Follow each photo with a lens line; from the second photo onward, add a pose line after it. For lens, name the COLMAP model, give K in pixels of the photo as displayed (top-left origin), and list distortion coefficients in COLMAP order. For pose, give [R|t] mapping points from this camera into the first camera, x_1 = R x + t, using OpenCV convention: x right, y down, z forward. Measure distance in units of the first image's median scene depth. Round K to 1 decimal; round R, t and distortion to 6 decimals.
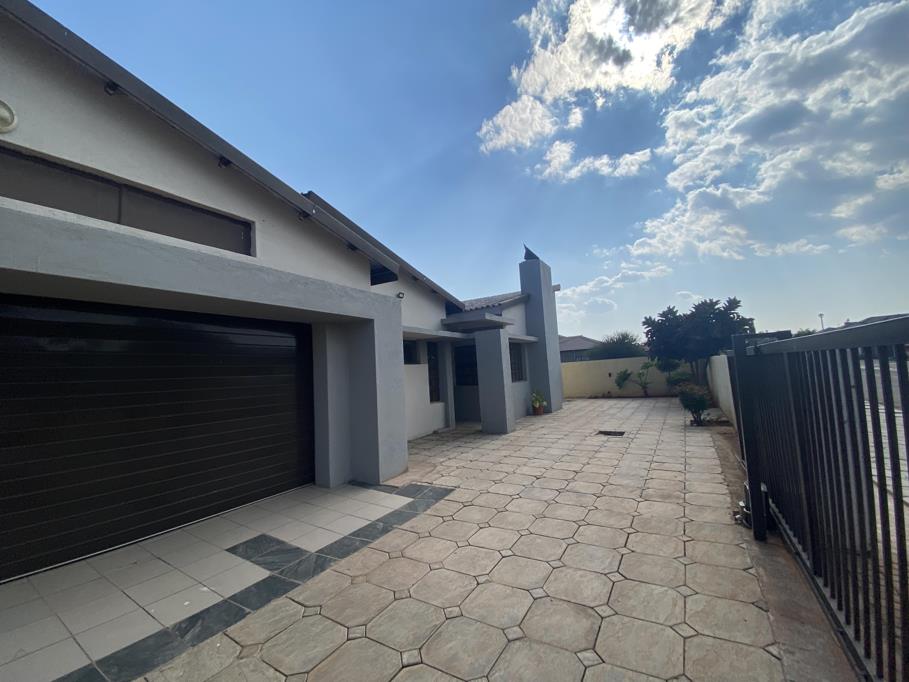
lens RADIAL K [[364.0, 0, 454.4], [0, 364.0, 342.6], [0, 0, 1]] dist [0.077180, -0.047092]
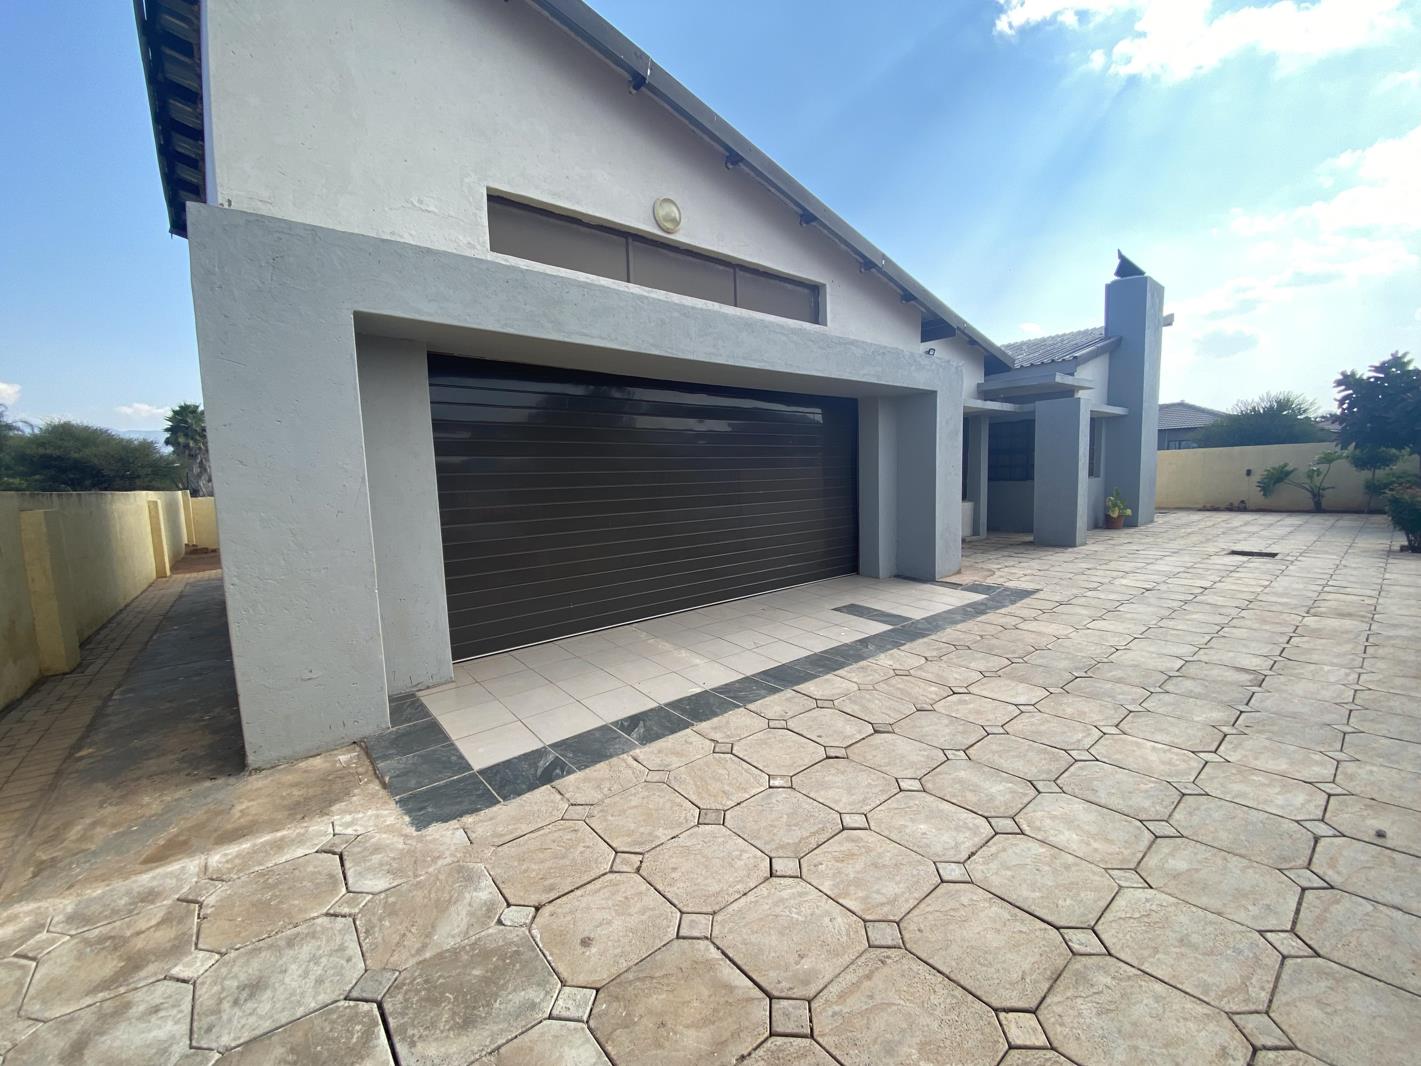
lens RADIAL K [[582.1, 0, 707.7], [0, 582.1, 530.8], [0, 0, 1]] dist [0.025670, -0.015069]
pose [[0.949127, 0.069048, -0.307231, -0.177763], [-0.005630, 0.979229, 0.202680, -0.012562], [0.314845, -0.190639, 0.929801, -0.284917]]
